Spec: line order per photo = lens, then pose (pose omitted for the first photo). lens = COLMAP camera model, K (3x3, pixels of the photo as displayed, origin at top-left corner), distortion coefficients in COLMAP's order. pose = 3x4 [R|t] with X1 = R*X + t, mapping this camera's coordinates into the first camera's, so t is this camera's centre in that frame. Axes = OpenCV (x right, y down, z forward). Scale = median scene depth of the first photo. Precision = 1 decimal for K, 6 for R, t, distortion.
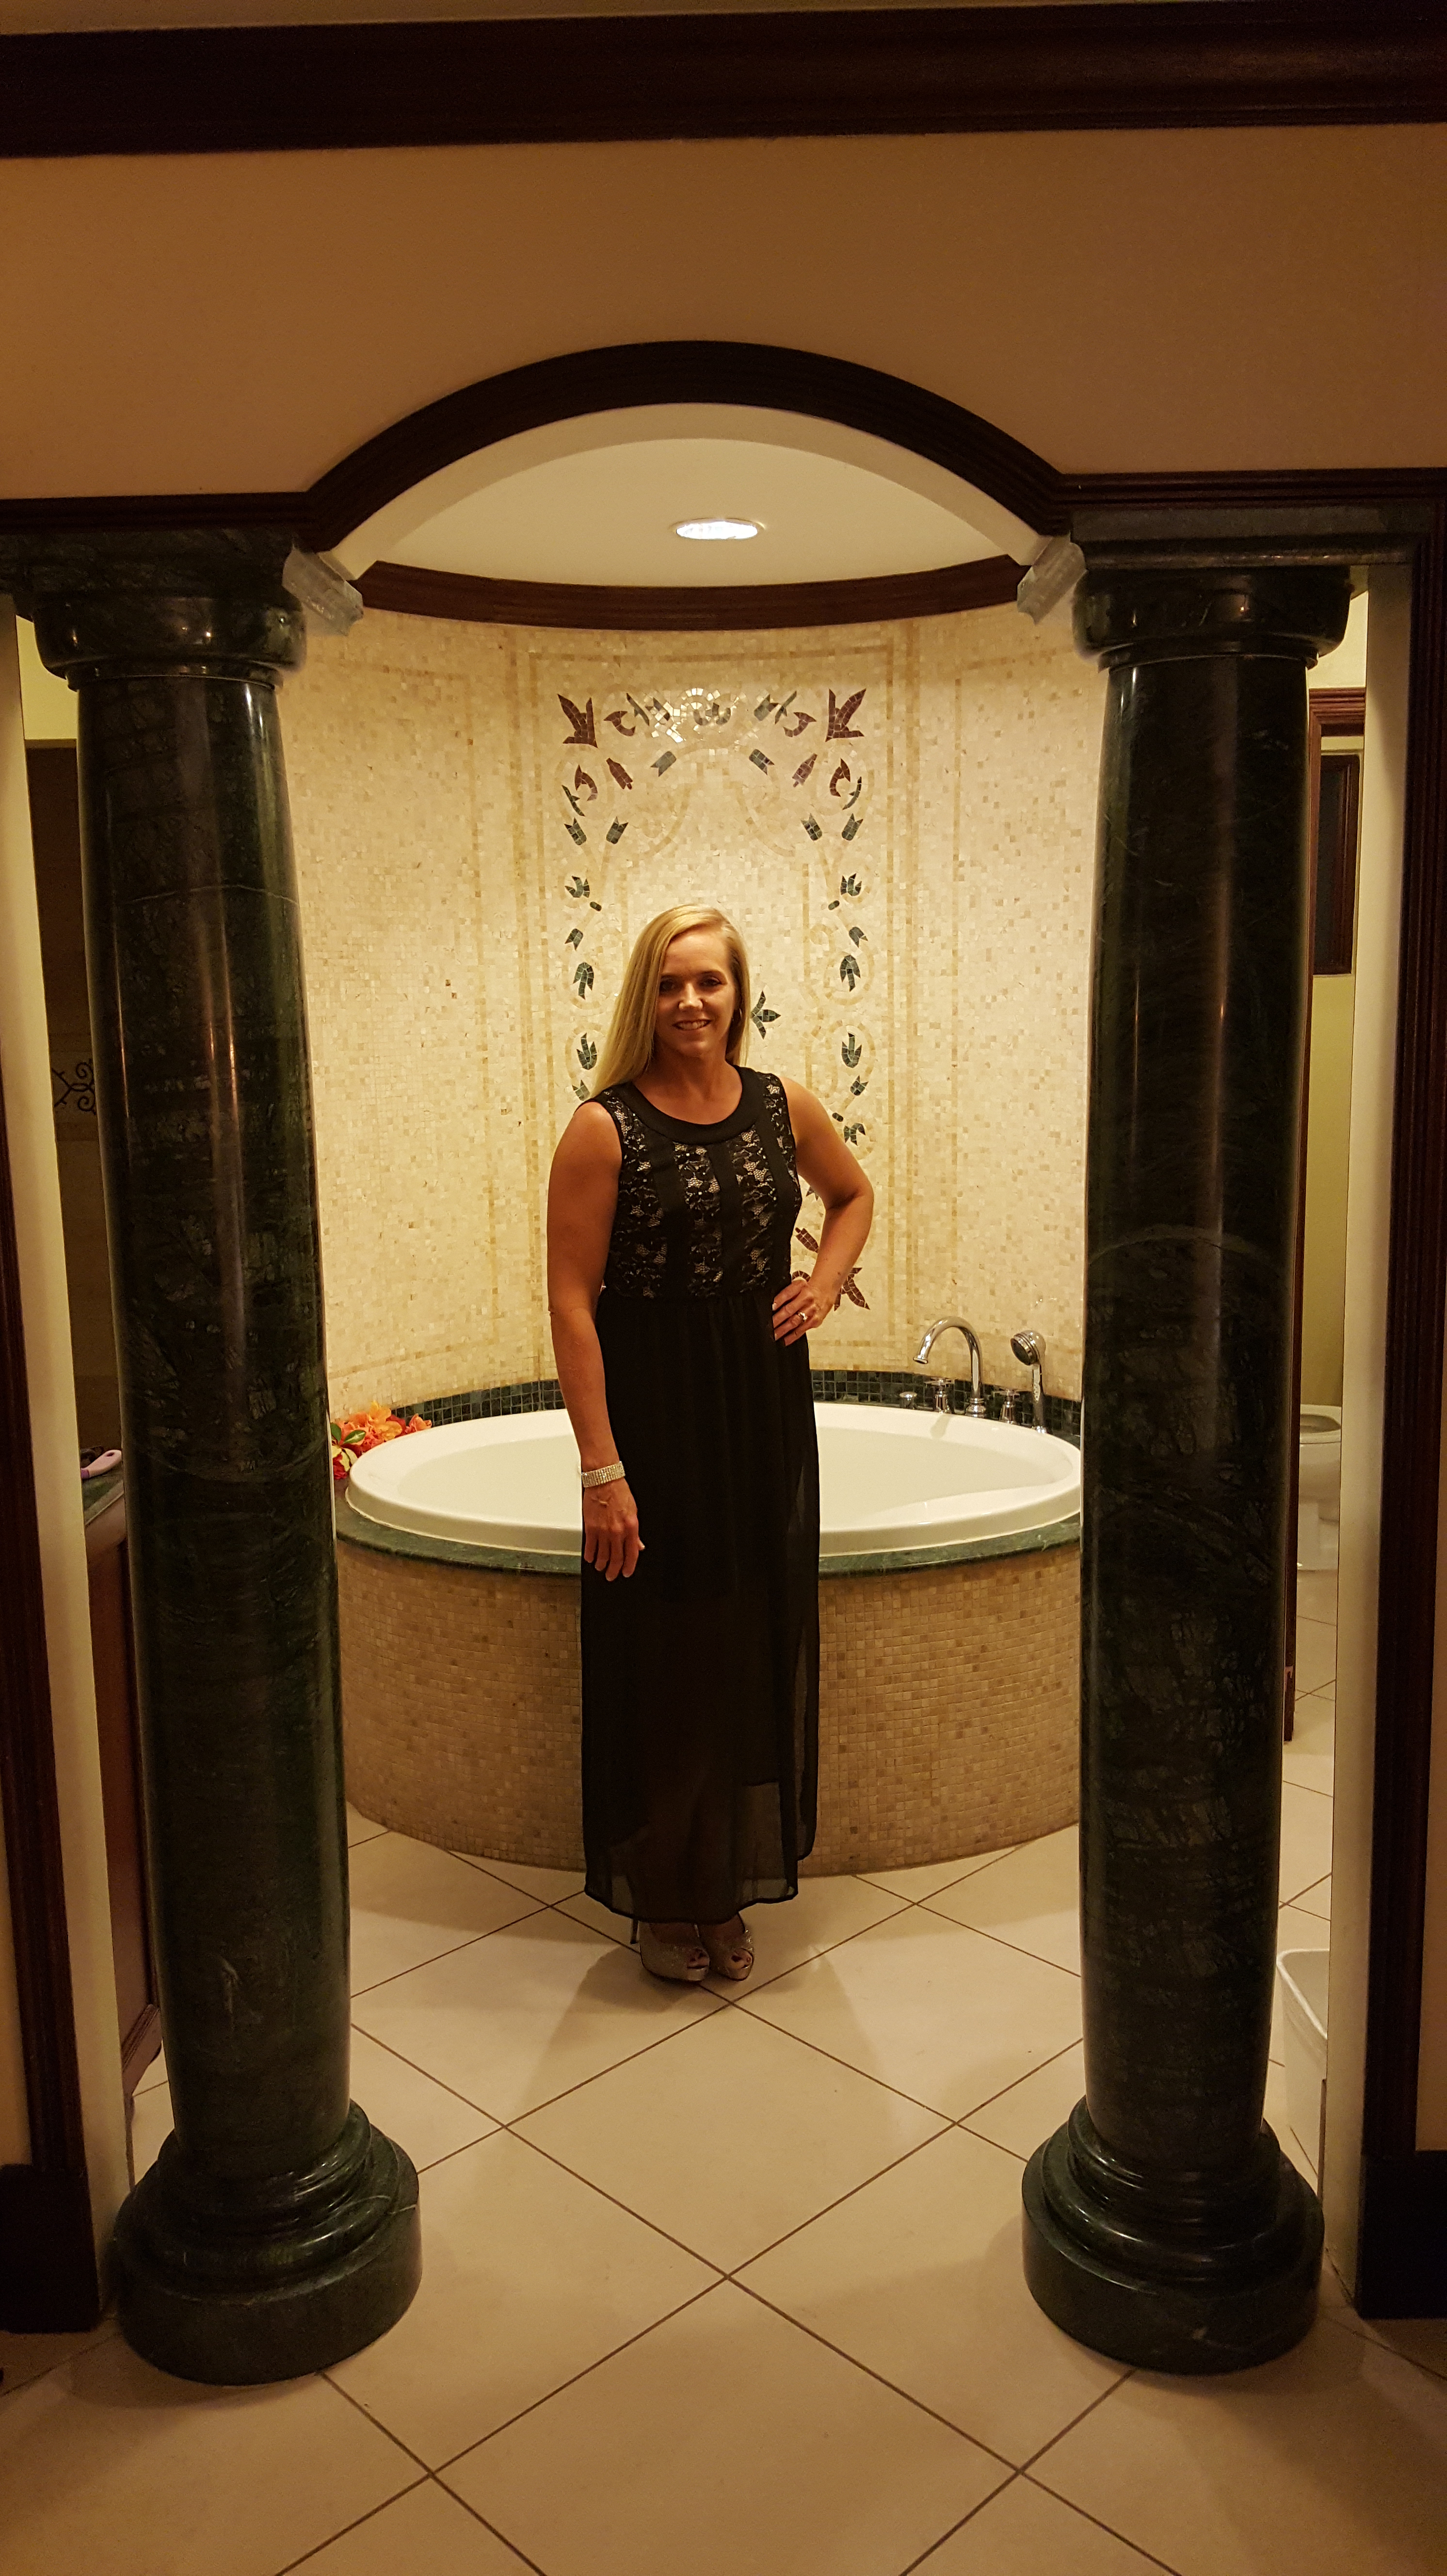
lens RADIAL K [[1914.5, 0, 732.7], [0, 1914.5, 1282.3], [0, 0, 1]] dist [0.077284, -0.021455]
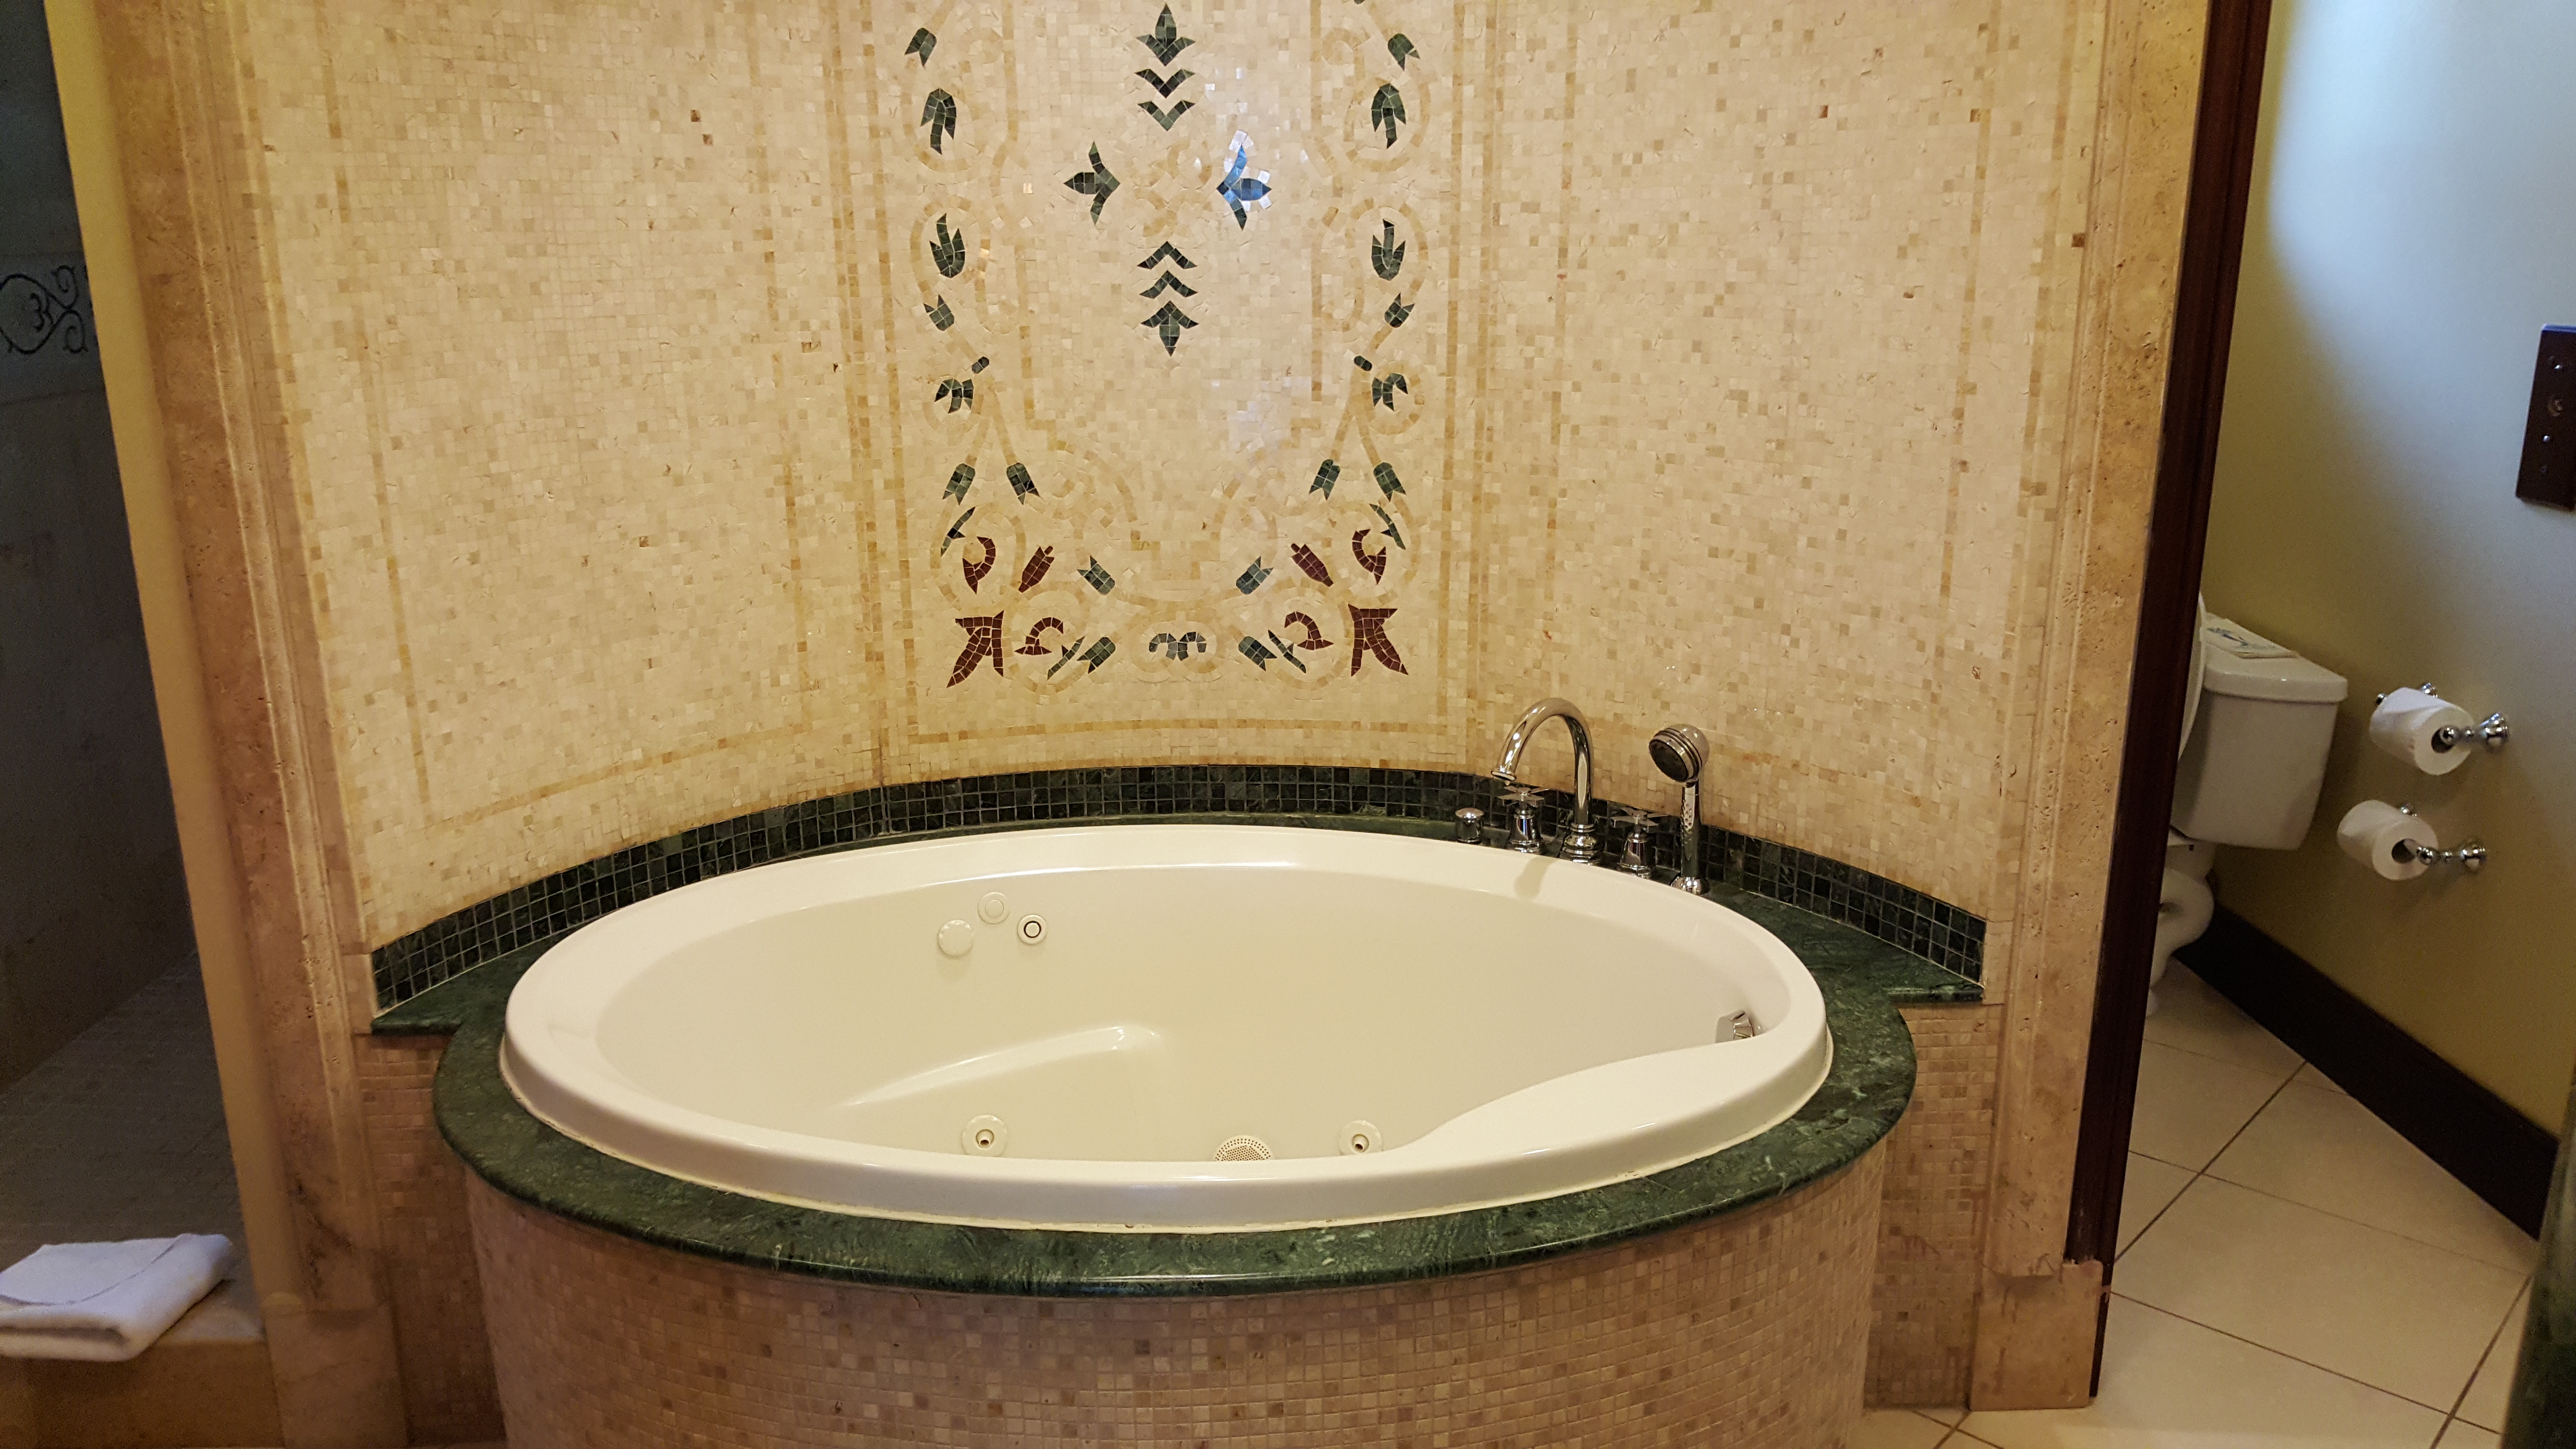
lens RADIAL K [[1914.5, 0, 1260.6], [0, 1914.5, 747.2], [0, 0, 1]] dist [0.077284, -0.021455]
pose [[0.999083, 0.000419, 0.042812, -0.004146], [-0.005282, 0.993521, 0.113527, -0.035095], [-0.042487, -0.113649, 0.992612, 0.394003]]
